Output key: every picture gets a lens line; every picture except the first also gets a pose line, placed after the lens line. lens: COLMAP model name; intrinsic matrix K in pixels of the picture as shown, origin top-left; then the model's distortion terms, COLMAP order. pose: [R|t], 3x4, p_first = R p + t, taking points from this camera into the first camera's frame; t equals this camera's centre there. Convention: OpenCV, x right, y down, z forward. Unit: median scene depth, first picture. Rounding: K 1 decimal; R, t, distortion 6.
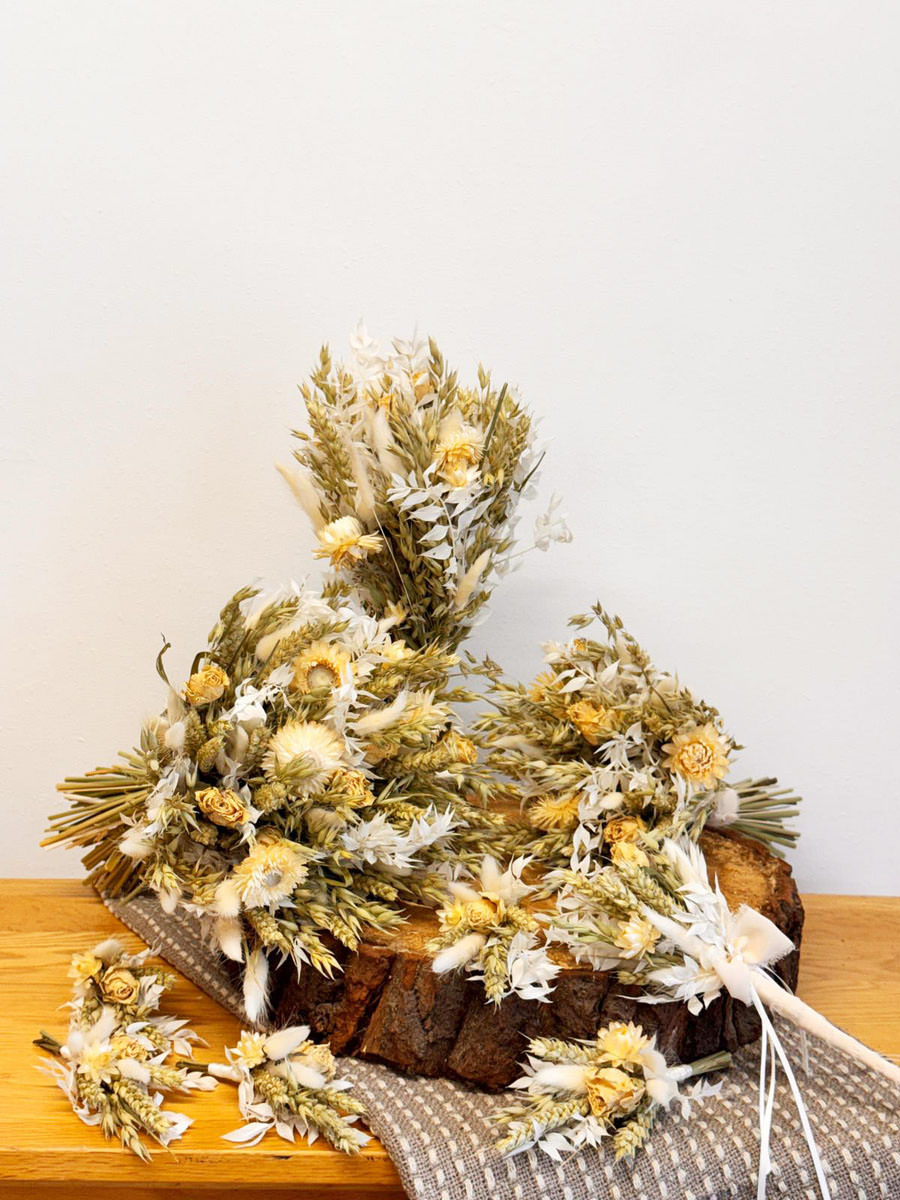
lens RADIAL K [[1709.5, 0, 447.9], [0, 1709.5, 592.3], [0, 0, 1]] dist [0.109103, 0.000000]
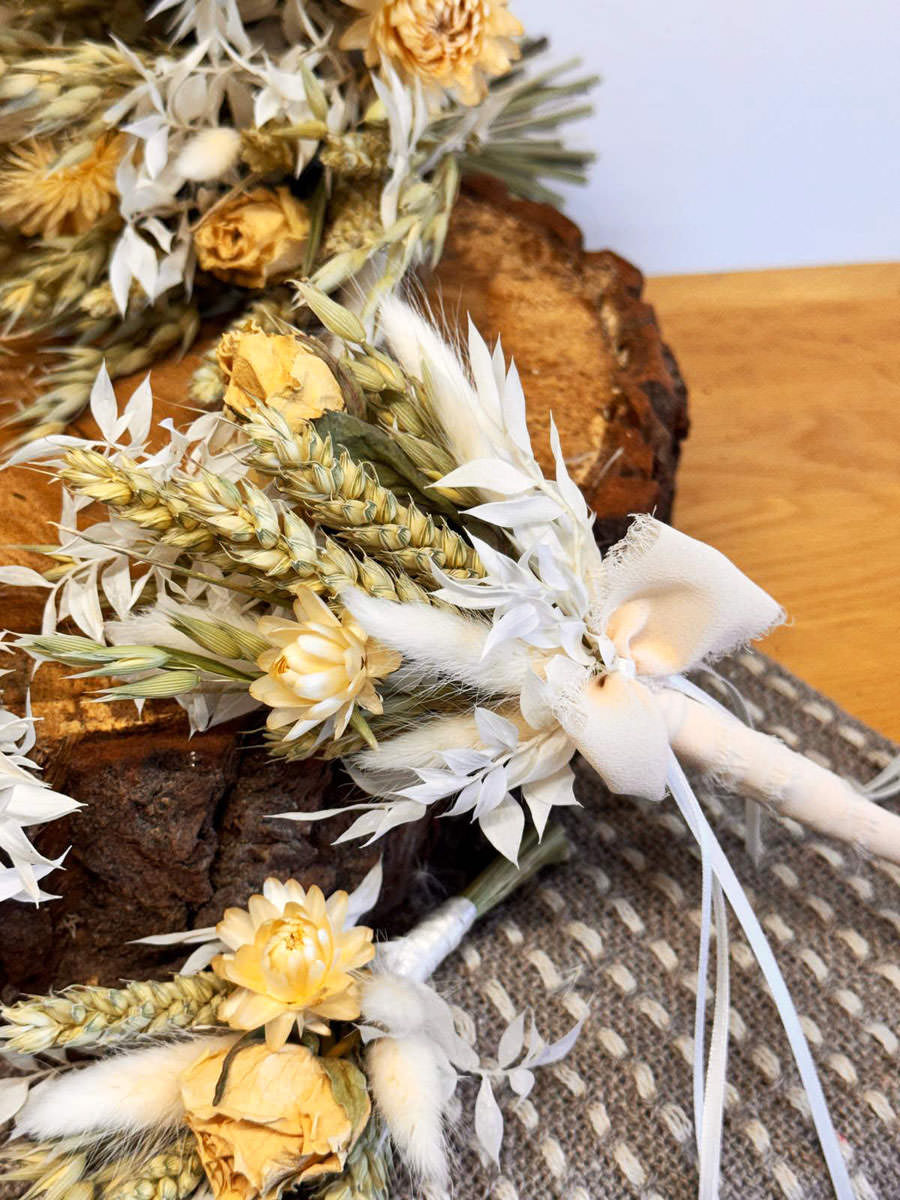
lens RADIAL K [[1709.5, 0, 437.2], [0, 1709.5, 595.9], [0, 0, 1]] dist [0.109103, 0.000000]
pose [[0.975387, -0.110984, 0.190533, 0.063586], [0.019075, 0.903325, 0.428533, 0.051182], [-0.219673, -0.414351, 0.883208, 0.635800]]
